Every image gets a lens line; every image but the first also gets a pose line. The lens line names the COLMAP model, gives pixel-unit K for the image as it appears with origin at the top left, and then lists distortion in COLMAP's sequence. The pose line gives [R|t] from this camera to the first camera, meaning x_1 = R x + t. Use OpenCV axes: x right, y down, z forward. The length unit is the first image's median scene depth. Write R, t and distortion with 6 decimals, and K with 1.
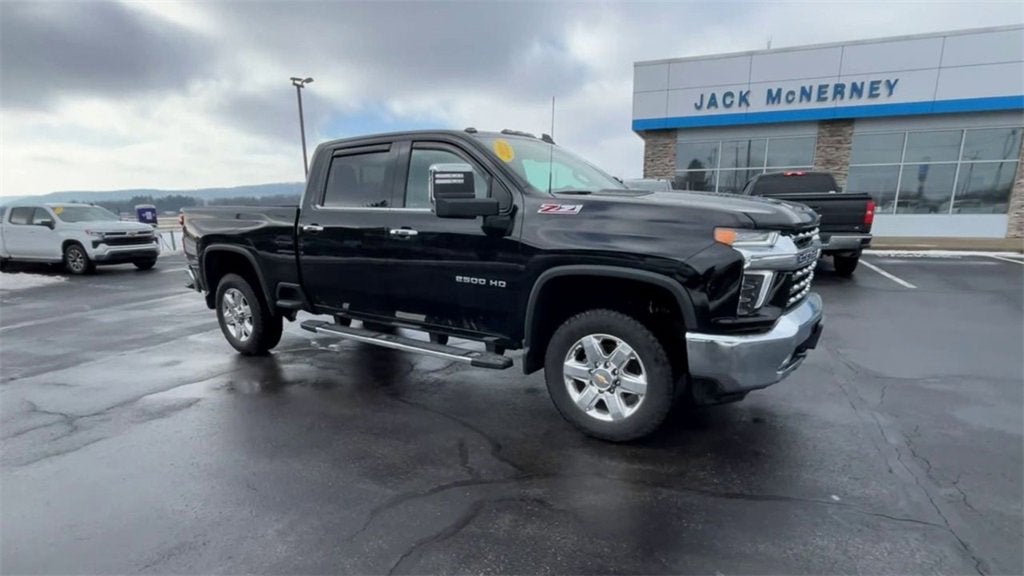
lens RADIAL K [[441.9, 0, 513.4], [0, 441.9, 263.6], [0, 0, 1]] dist [-0.003891, -0.000366]
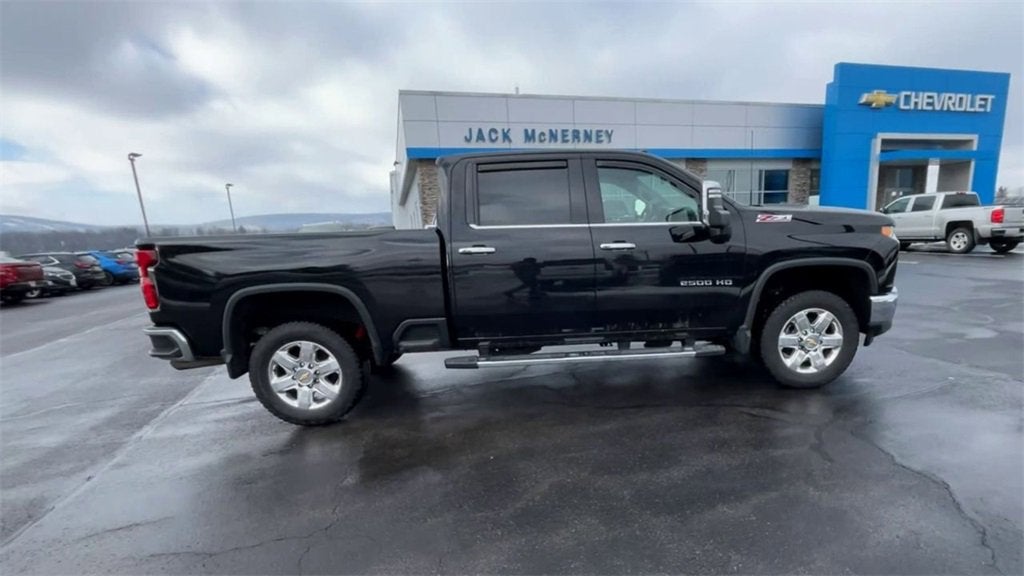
lens RADIAL K [[449.7, 0, 512.0], [0, 449.7, 288.0], [0, 0, 1]] dist [0.002650, 0.000203]
pose [[0.851810, -0.092853, 0.515556, -0.113015], [0.099418, 0.994934, 0.014930, -0.001476], [-0.514331, 0.038538, 0.856726, 0.024525]]
